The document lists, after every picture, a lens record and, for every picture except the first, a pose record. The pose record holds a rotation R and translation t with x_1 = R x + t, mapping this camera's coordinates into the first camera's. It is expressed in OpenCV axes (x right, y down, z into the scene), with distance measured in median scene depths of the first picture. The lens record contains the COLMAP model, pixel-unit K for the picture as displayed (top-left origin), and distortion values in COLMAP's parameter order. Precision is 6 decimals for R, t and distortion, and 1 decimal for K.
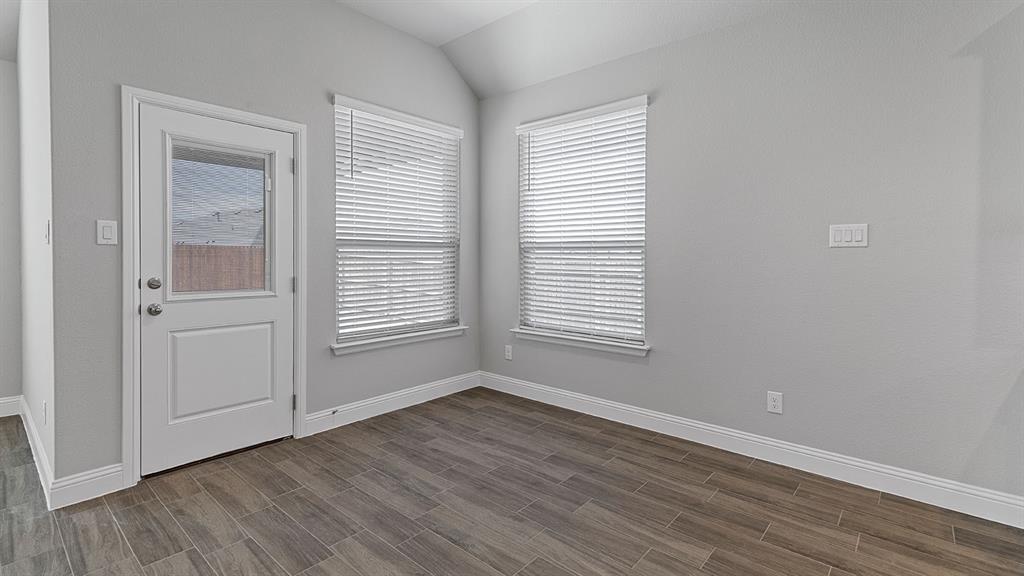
lens RADIAL K [[466.3, 0, 518.7], [0, 466.3, 267.5], [0, 0, 1]] dist [0.004151, -0.000641]
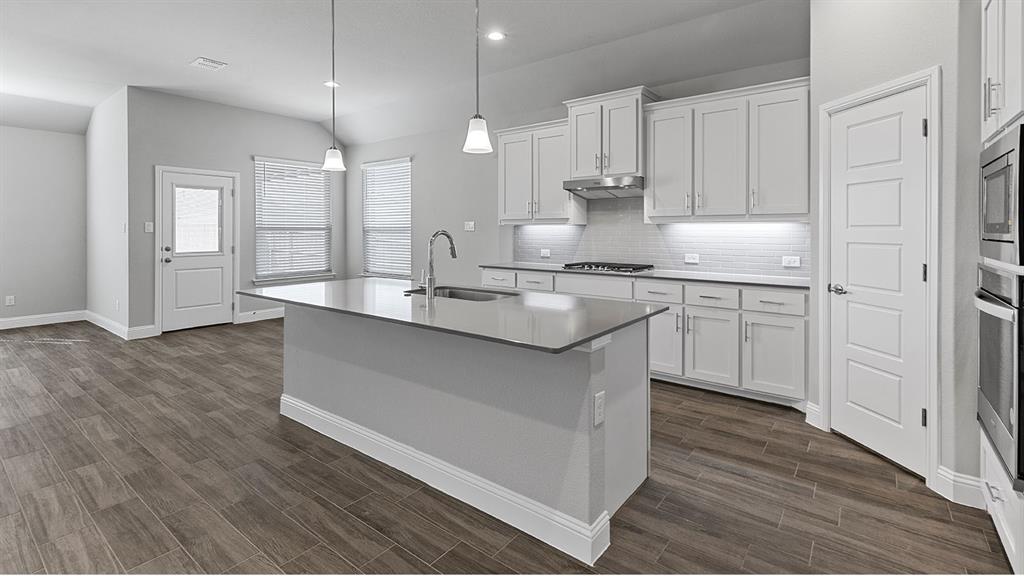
lens RADIAL K [[466.3, 0, 522.3], [0, 466.3, 234.5], [0, 0, 1]] dist [0.004151, -0.000641]
pose [[0.998141, -0.008097, 0.060403, 0.695871], [0.008908, 0.999873, -0.013179, 0.007353], [-0.060288, 0.013693, 0.998087, -1.183911]]
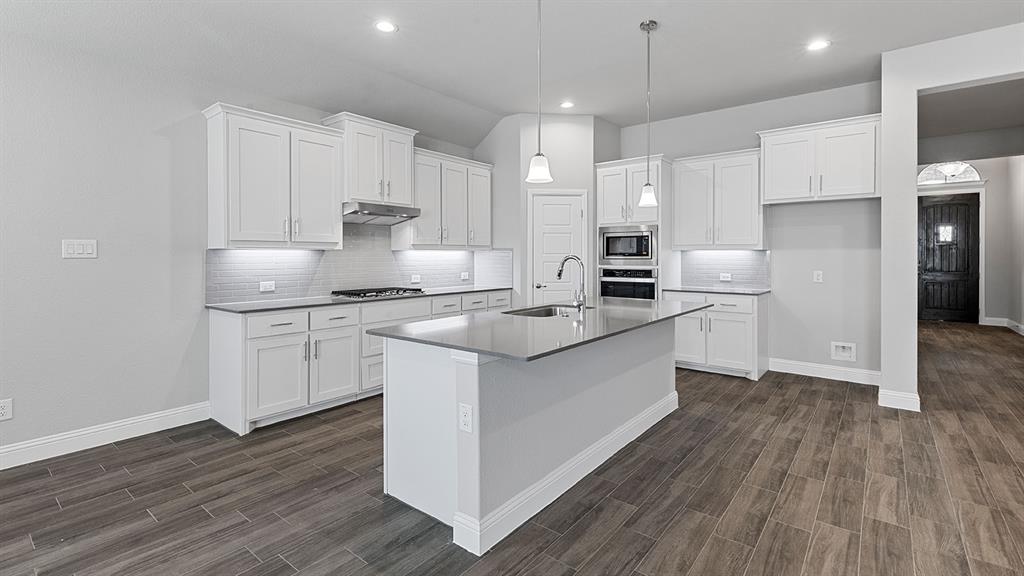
lens RADIAL K [[466.3, 0, 510.3], [0, 466.3, 257.8], [0, 0, 1]] dist [0.004151, -0.000641]
pose [[-0.038075, -0.009398, 0.999231, -0.474981], [0.027601, 0.999564, 0.010452, -0.021940], [-0.998894, 0.027978, -0.037799, -0.073328]]
